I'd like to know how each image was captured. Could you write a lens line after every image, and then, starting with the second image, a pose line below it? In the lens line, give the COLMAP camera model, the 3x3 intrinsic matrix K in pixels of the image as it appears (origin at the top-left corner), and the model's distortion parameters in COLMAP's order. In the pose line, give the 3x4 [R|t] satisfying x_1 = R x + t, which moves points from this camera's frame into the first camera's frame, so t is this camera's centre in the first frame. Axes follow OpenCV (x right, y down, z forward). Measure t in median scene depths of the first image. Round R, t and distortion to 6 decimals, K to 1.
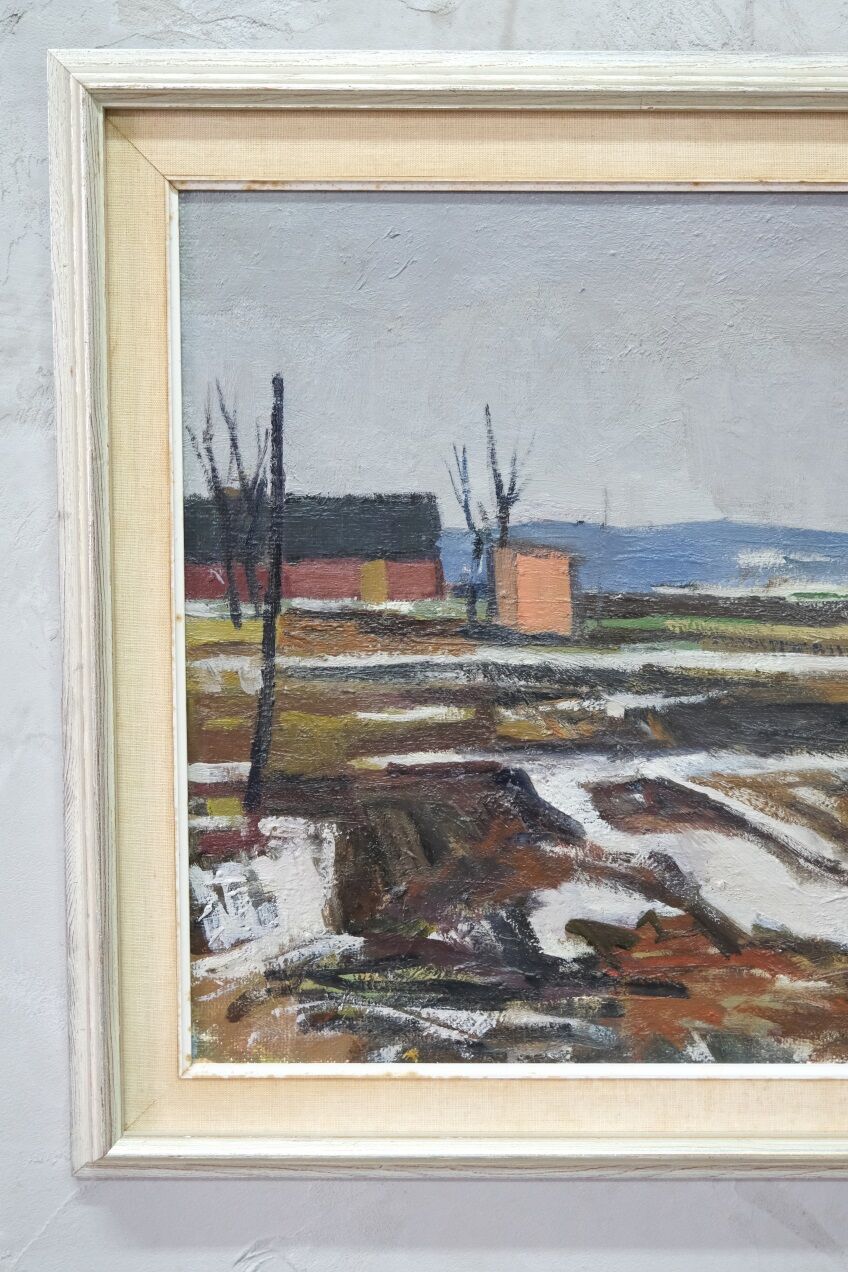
lens RADIAL K [[1740.4, 0, 429.2], [0, 1740.4, 688.3], [0, 0, 1]] dist [-0.028368, 0.000000]
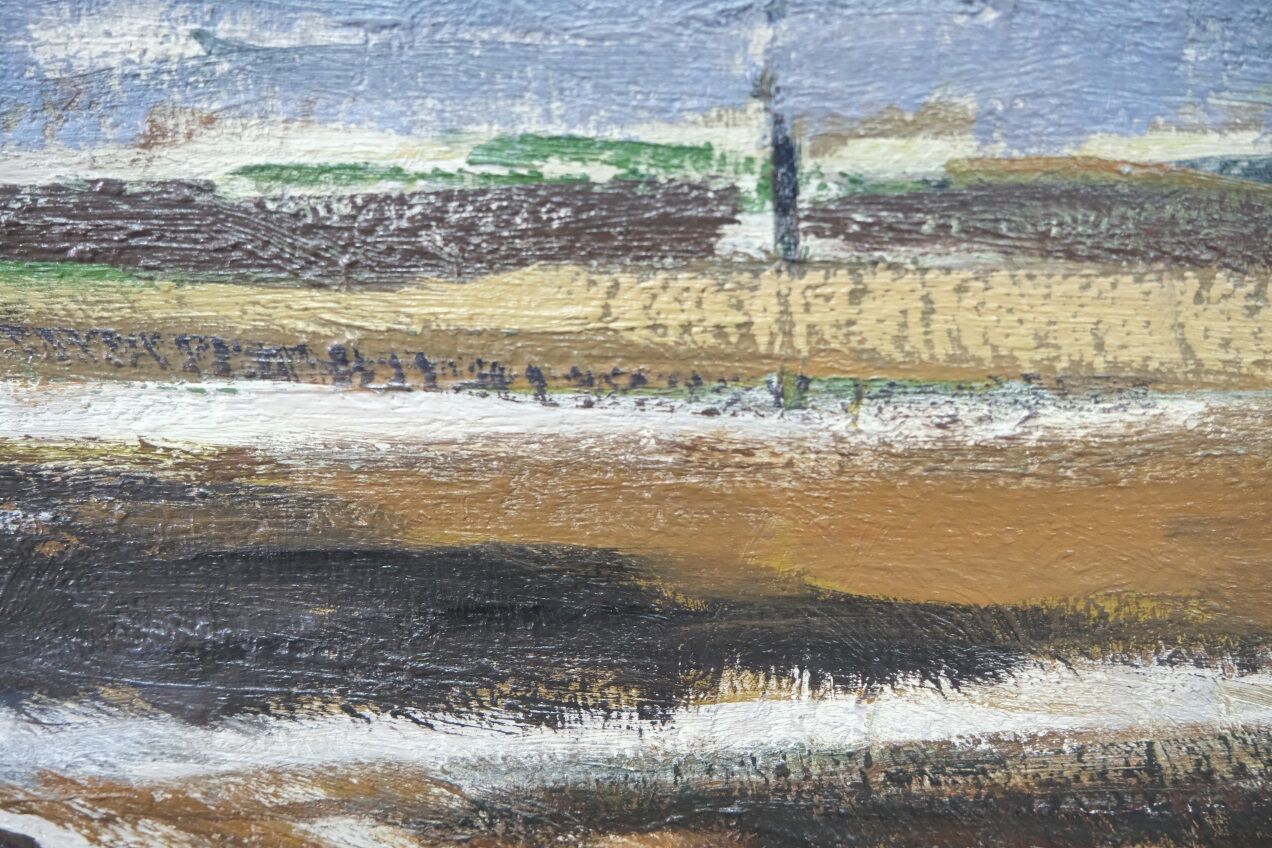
lens RADIAL K [[1330.1, 0, 620.6], [0, 1330.1, 417.5], [0, 0, 1]] dist [-0.030362, 0.000000]
pose [[0.999820, -0.008349, -0.017029, 0.270328], [0.009783, 0.996256, 0.085893, -0.032294], [0.016248, -0.086044, 0.996159, 0.781931]]
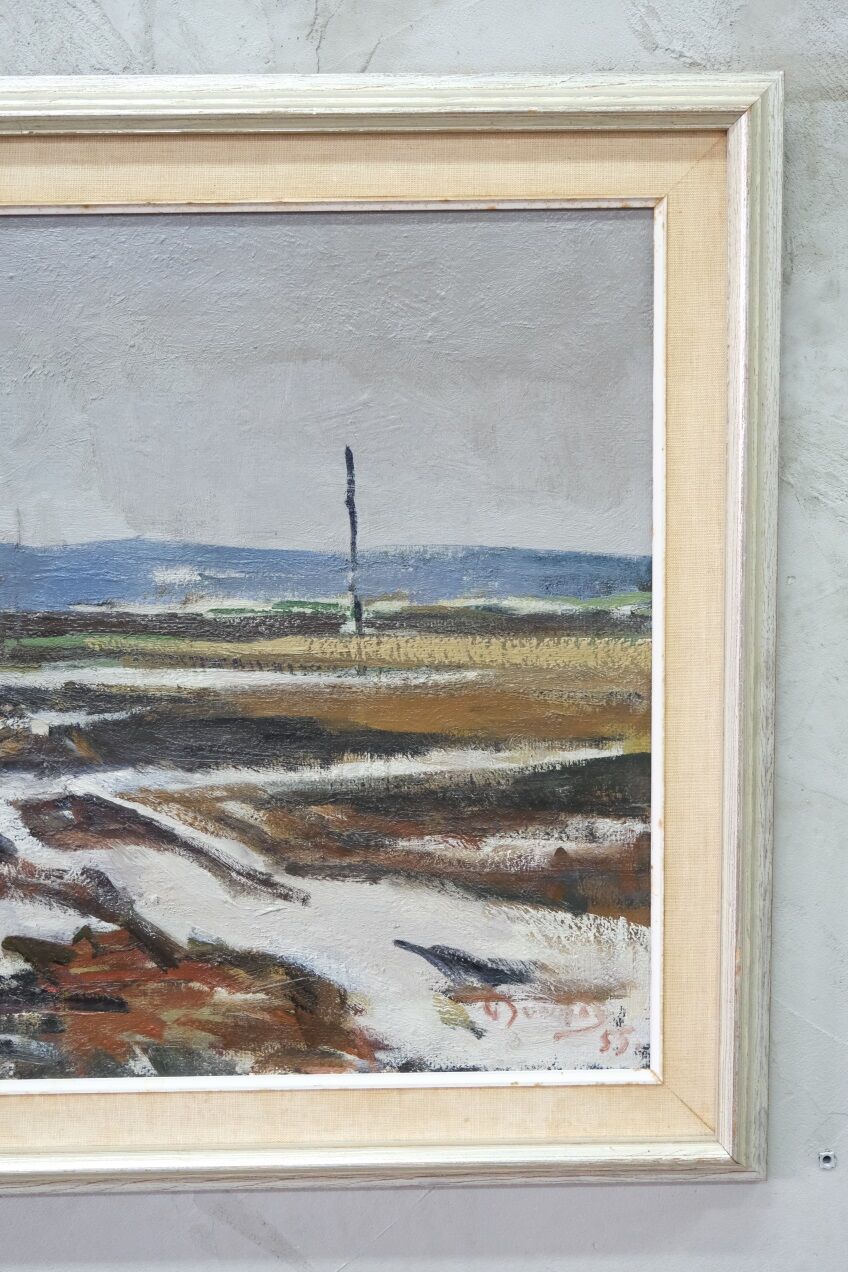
lens RADIAL K [[1740.4, 0, 391.1], [0, 1740.4, 694.2], [0, 0, 1]] dist [-0.028368, 0.000000]
pose [[0.999769, -0.016215, 0.014140, 0.296790], [0.016304, 0.999848, -0.006213, 0.002548], [-0.014037, 0.006442, 0.999881, -0.011126]]
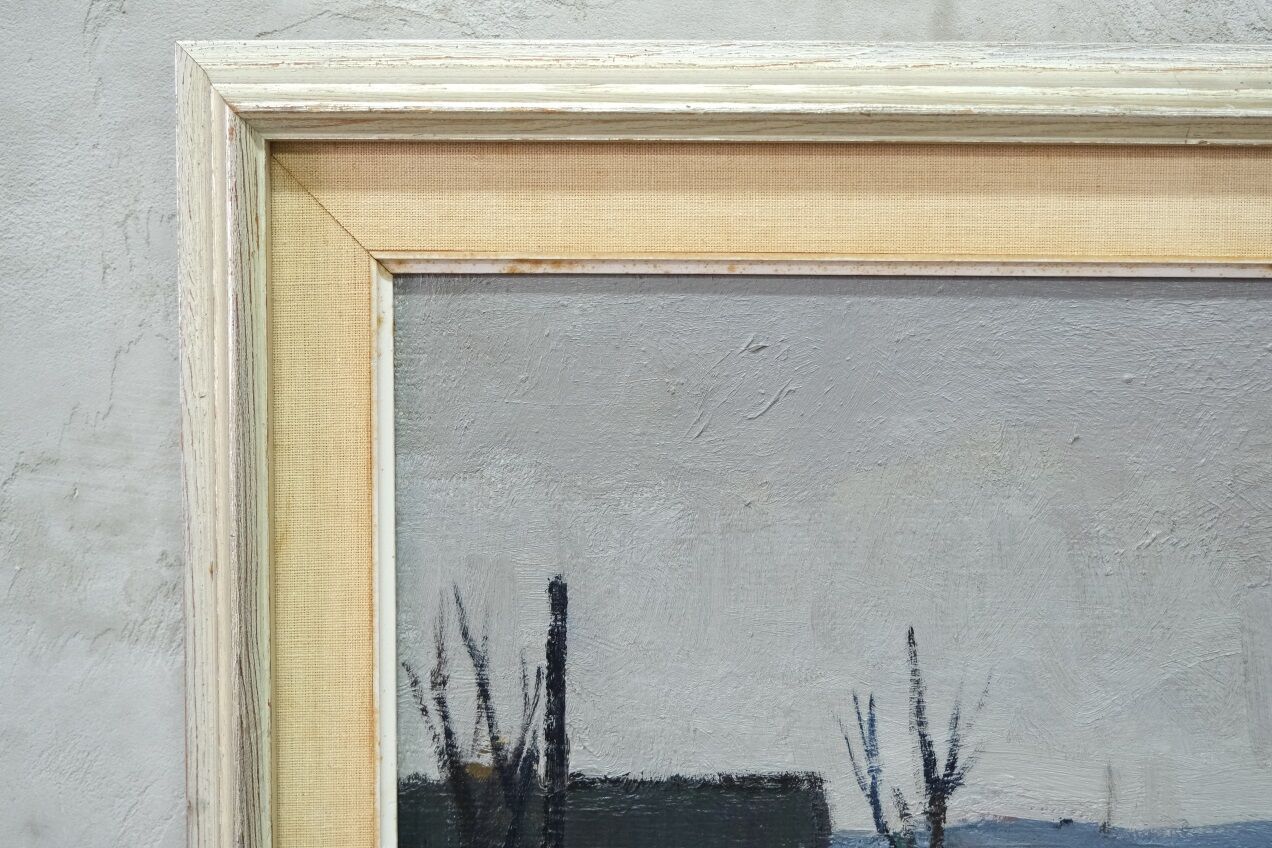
lens RADIAL K [[1740.4, 0, 636.7], [0, 1740.4, 451.9], [0, 0, 1]] dist [-0.028368, 0.000000]
pose [[0.999839, 0.003655, -0.017580, -0.048610], [-0.004755, 0.998006, -0.062946, -0.180455], [0.017315, 0.063020, 0.997862, 0.394137]]
